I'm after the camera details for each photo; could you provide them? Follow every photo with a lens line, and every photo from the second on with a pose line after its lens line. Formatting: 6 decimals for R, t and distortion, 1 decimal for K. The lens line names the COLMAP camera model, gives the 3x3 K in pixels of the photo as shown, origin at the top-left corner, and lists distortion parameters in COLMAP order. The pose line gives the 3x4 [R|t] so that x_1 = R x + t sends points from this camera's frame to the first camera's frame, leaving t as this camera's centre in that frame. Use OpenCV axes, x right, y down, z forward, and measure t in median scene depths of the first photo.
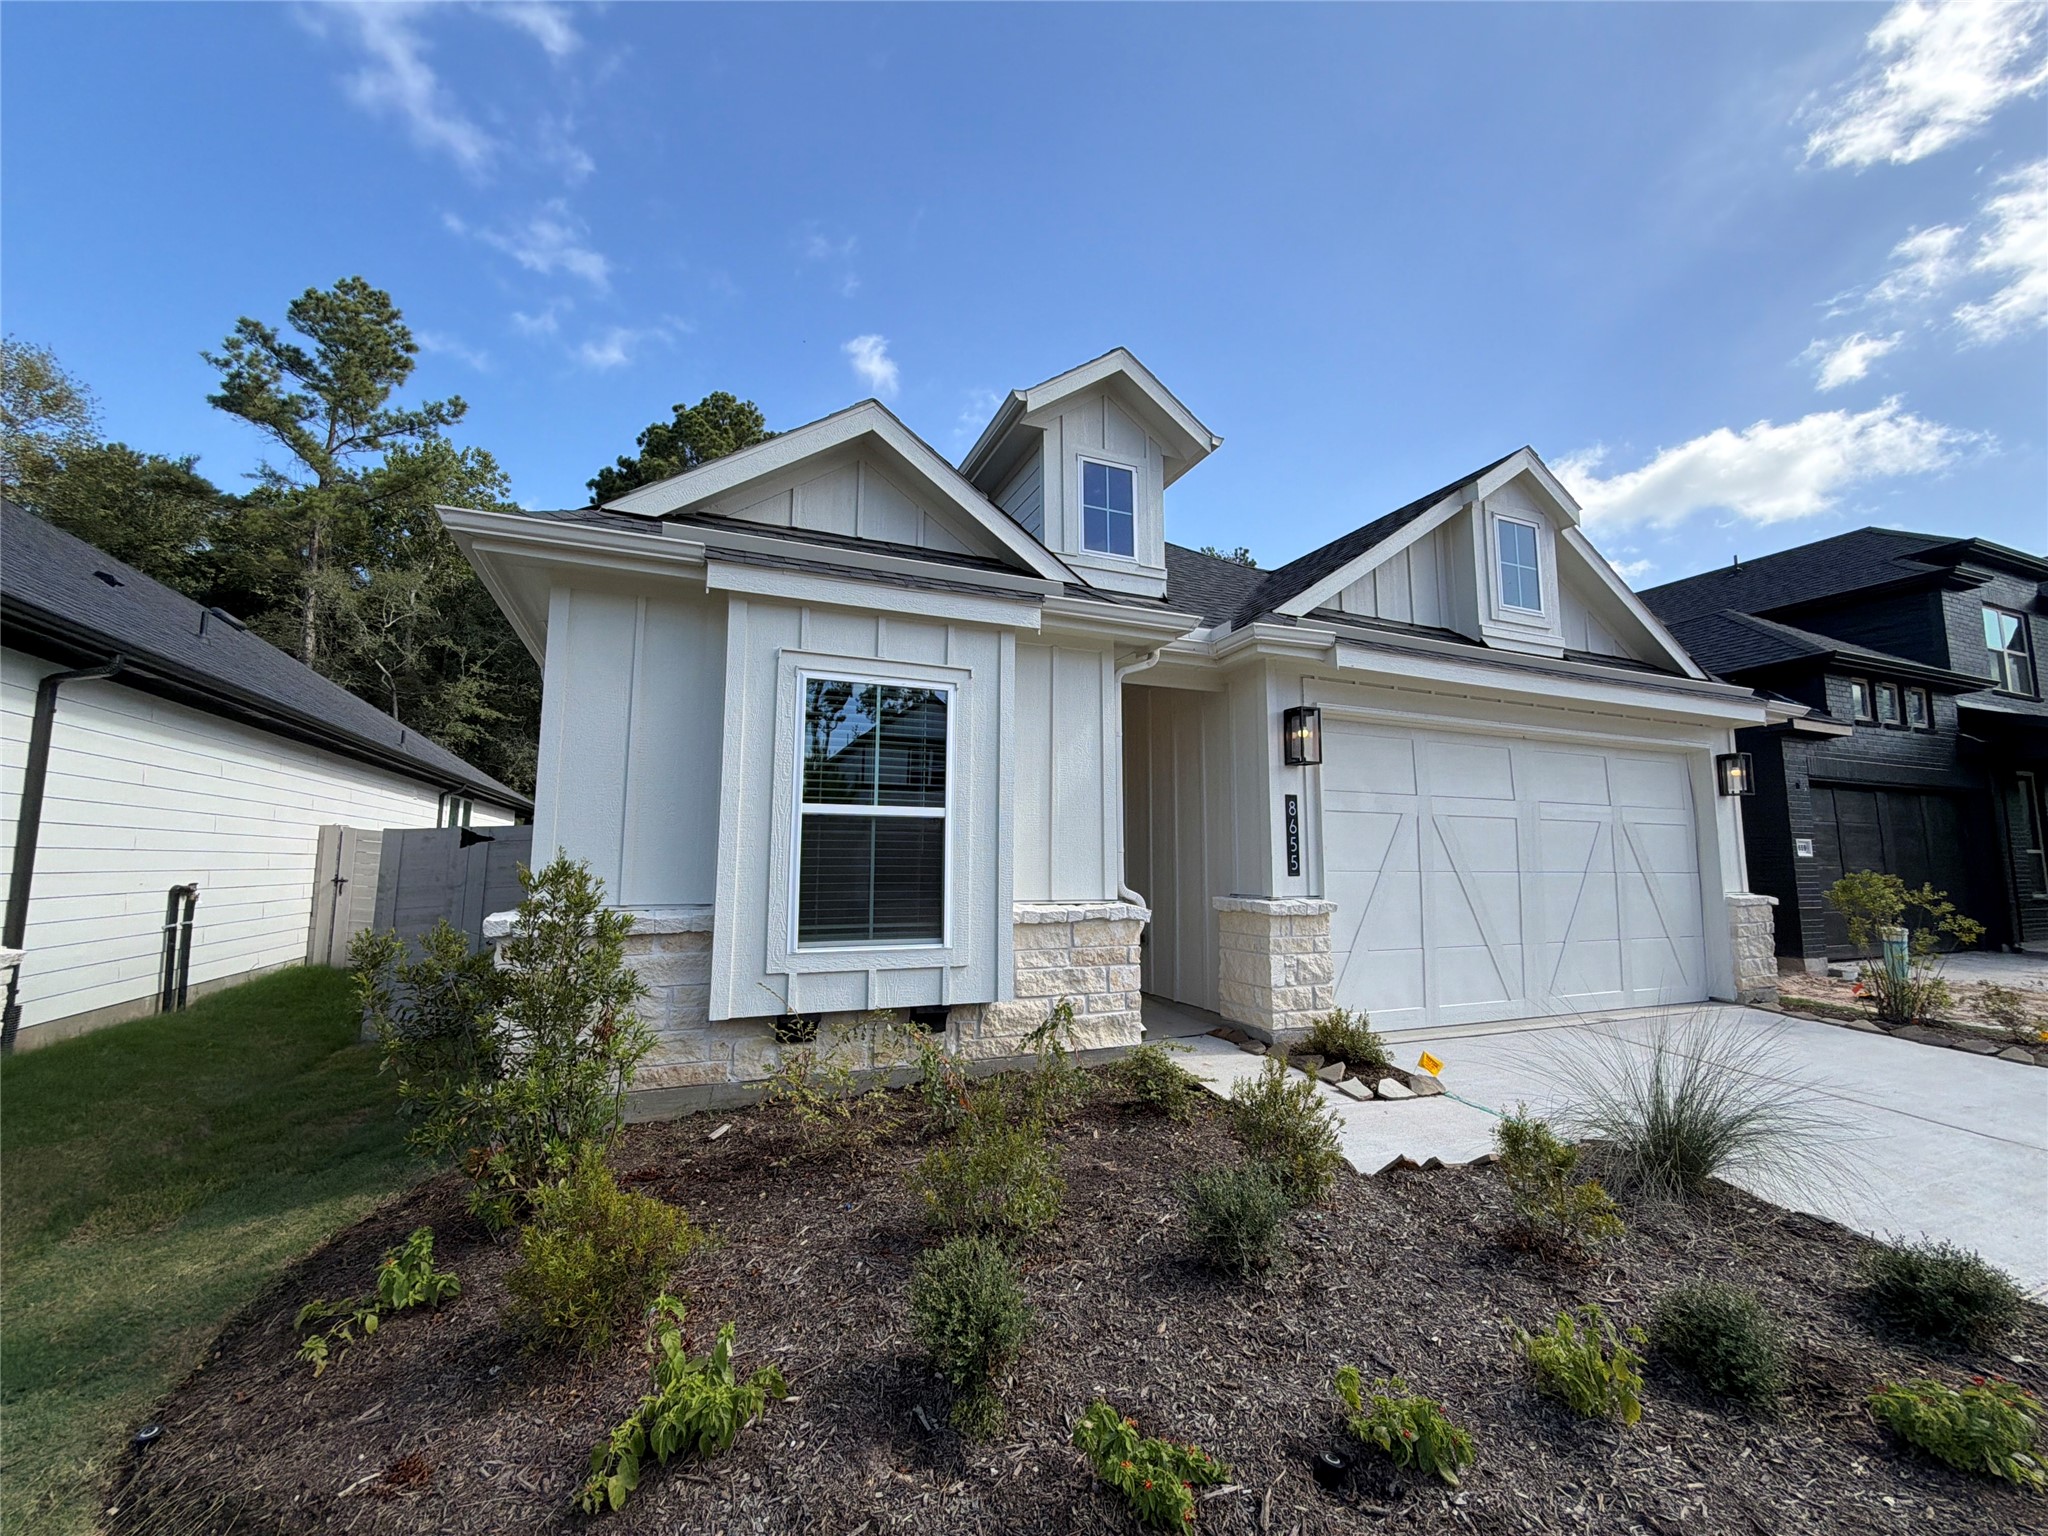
lens RADIAL K [[818.9, 0, 1022.8], [0, 818.9, 772.8], [0, 0, 1]] dist [0.001631, 0.000048]
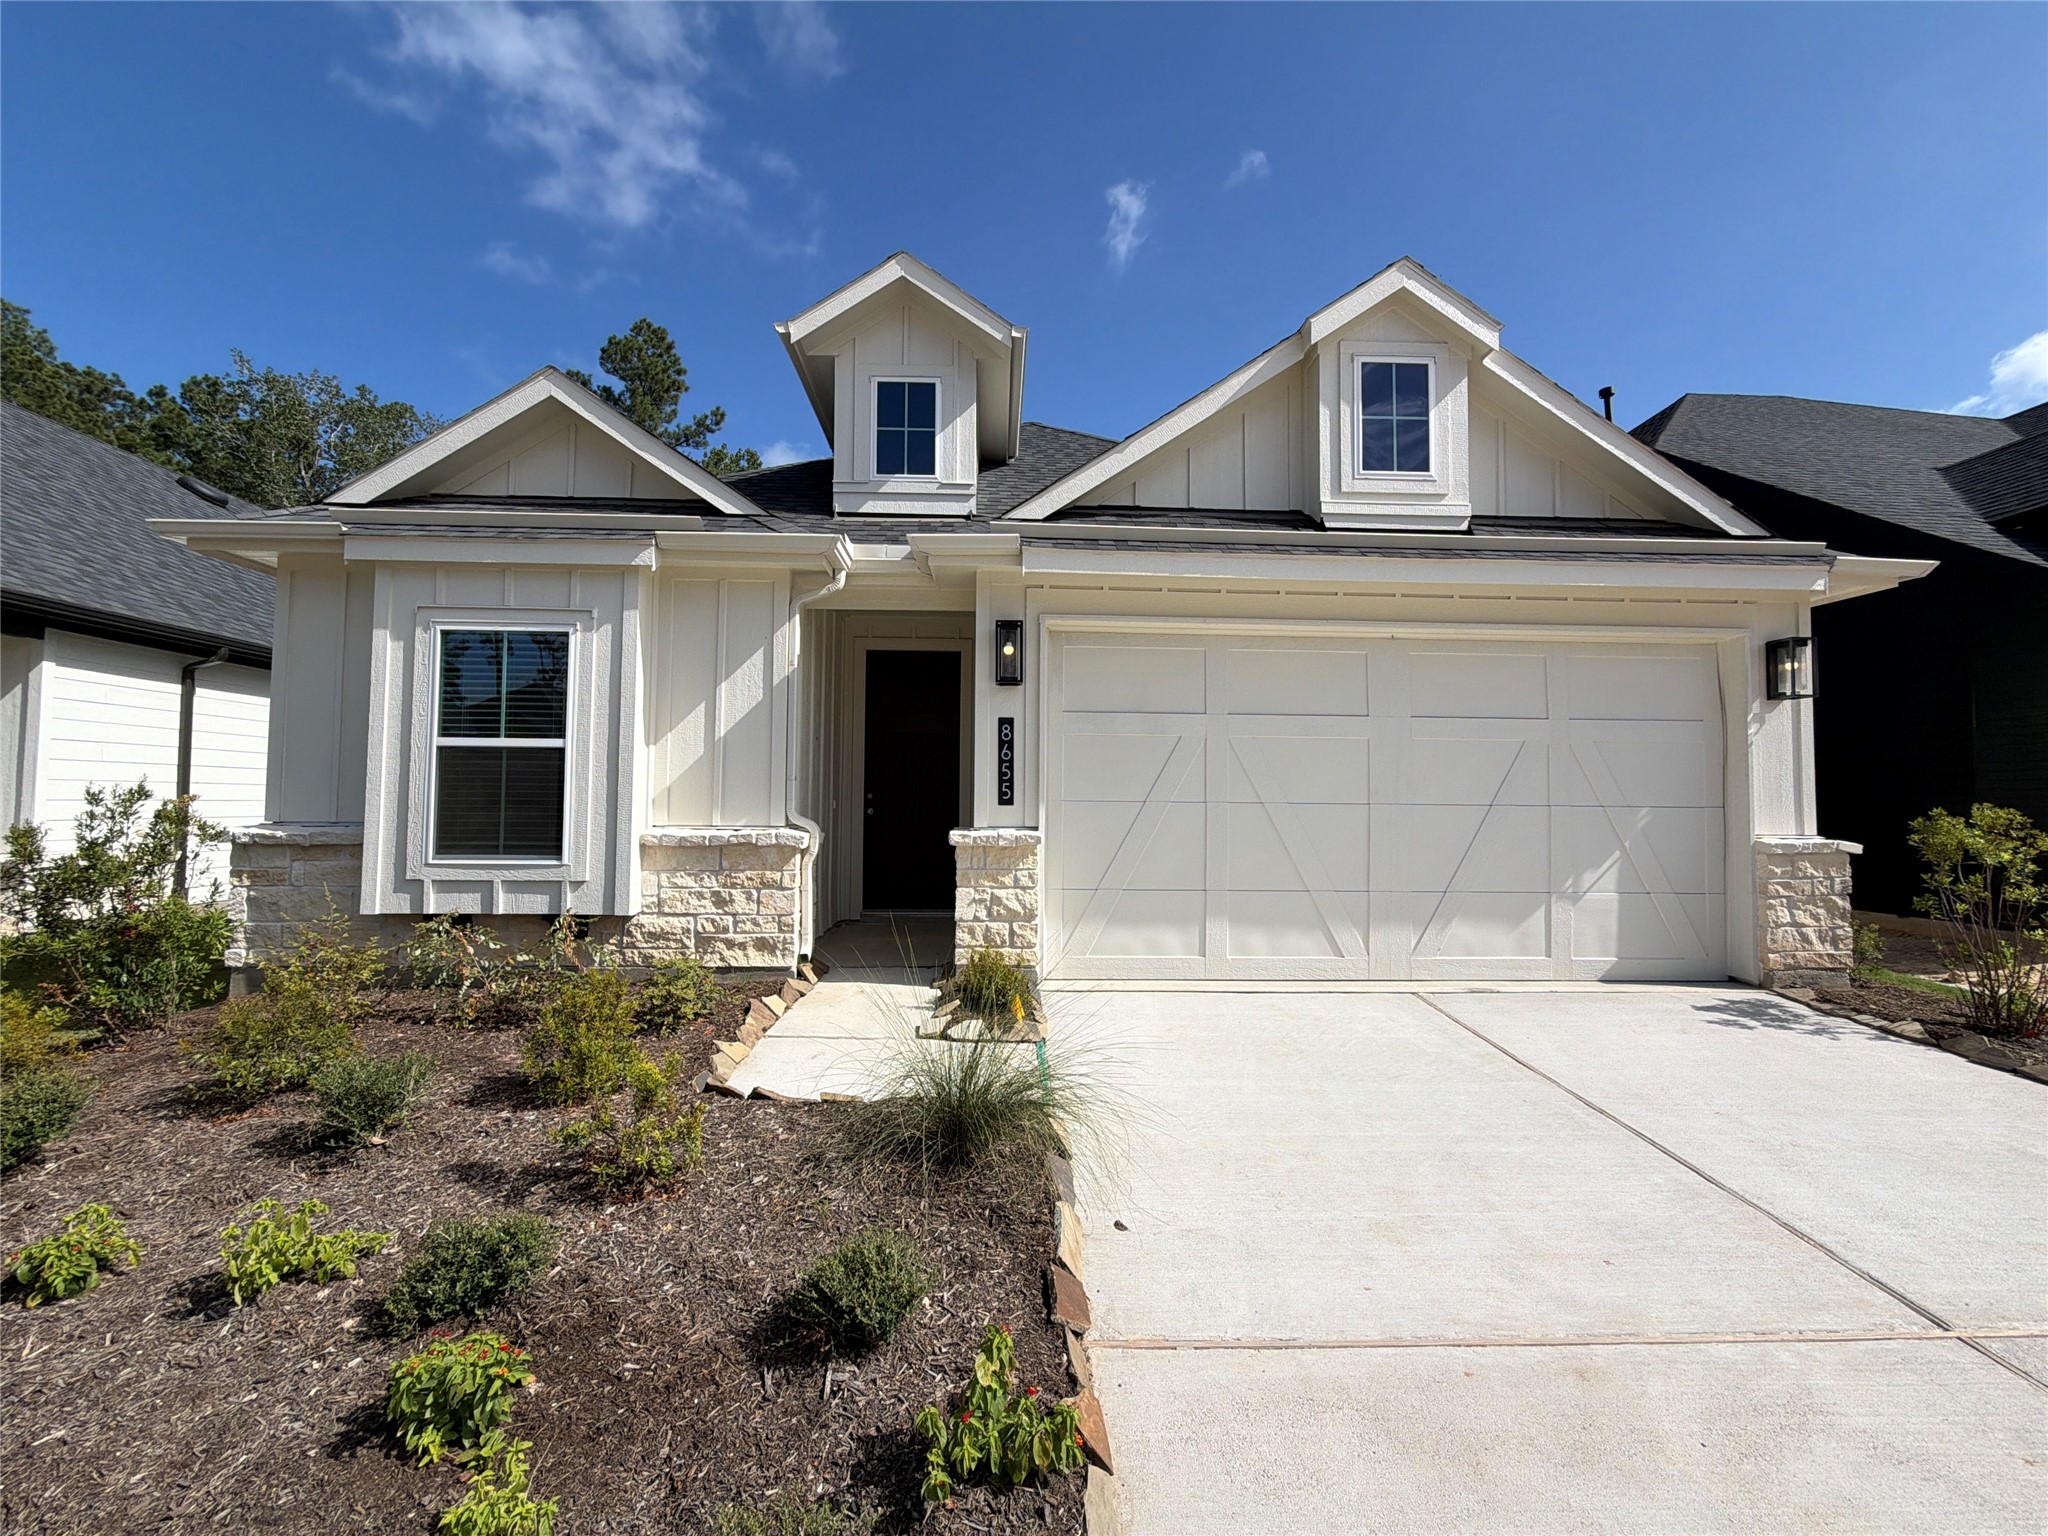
lens RADIAL K [[818.9, 0, 1022.8], [0, 818.9, 772.8], [0, 0, 1]] dist [0.001631, 0.000048]
pose [[0.935782, -0.011543, -0.352390, 0.716458], [0.035085, 0.997552, 0.060493, 0.035756], [0.350829, -0.068972, 0.933896, 0.151222]]
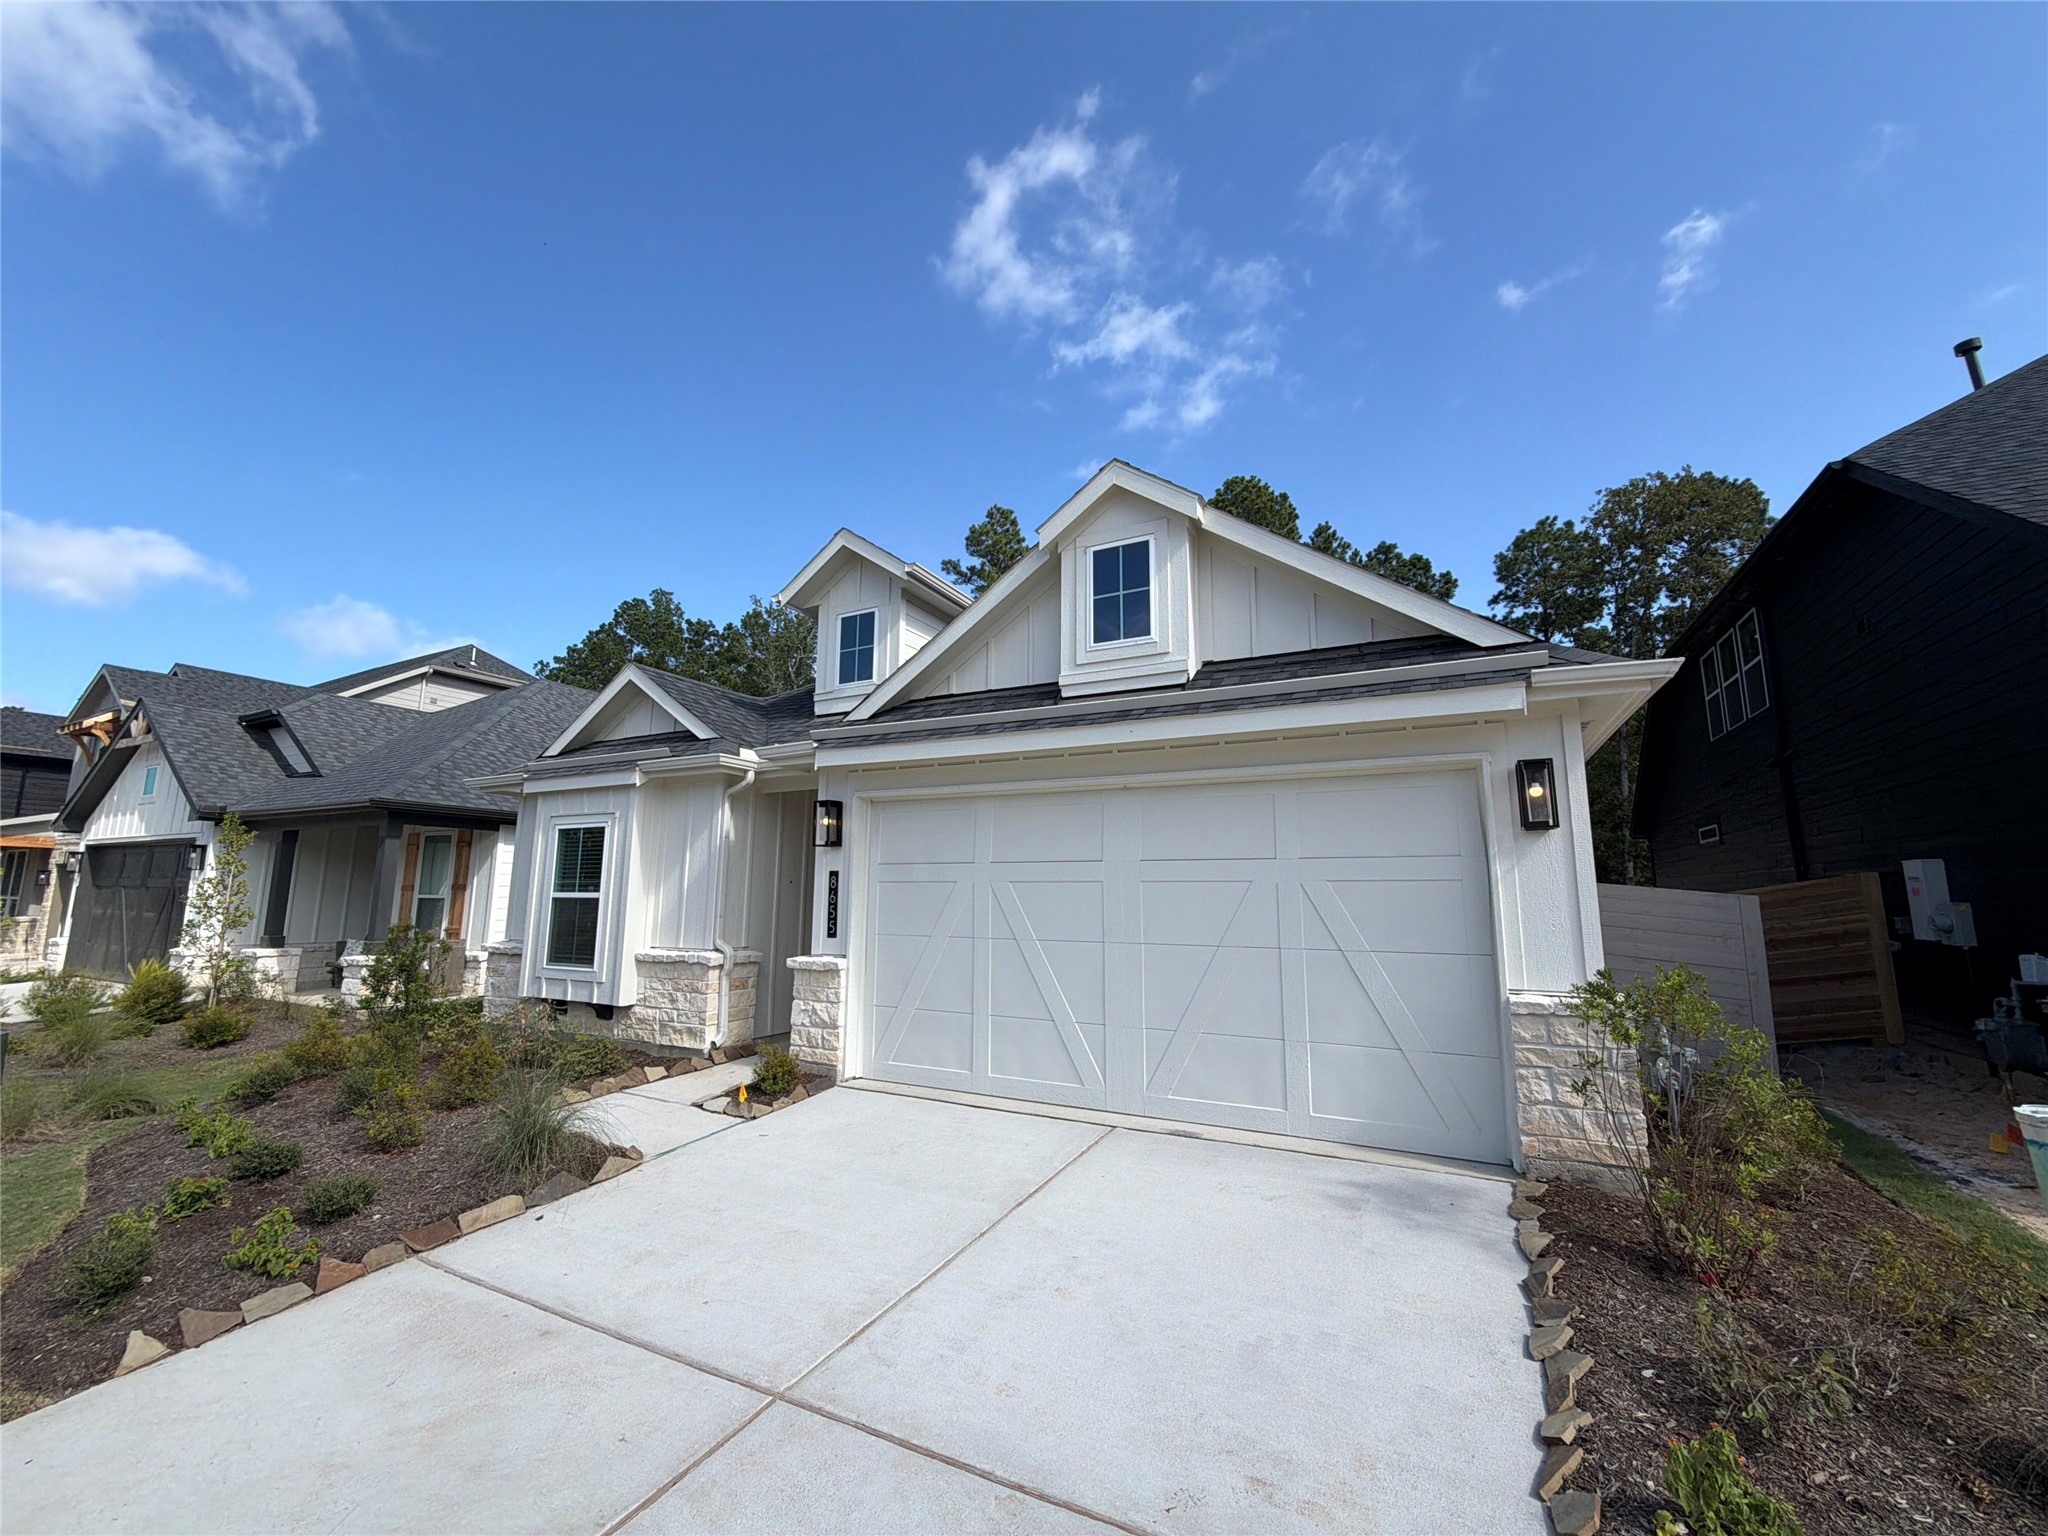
lens RADIAL K [[818.9, 0, 1022.8], [0, 818.9, 772.8], [0, 0, 1]] dist [0.001631, 0.000048]
pose [[0.638558, -0.117645, -0.760528, 1.561907], [0.081288, 0.993029, -0.085359, 0.009087], [0.765268, -0.007315, 0.643670, 0.457128]]
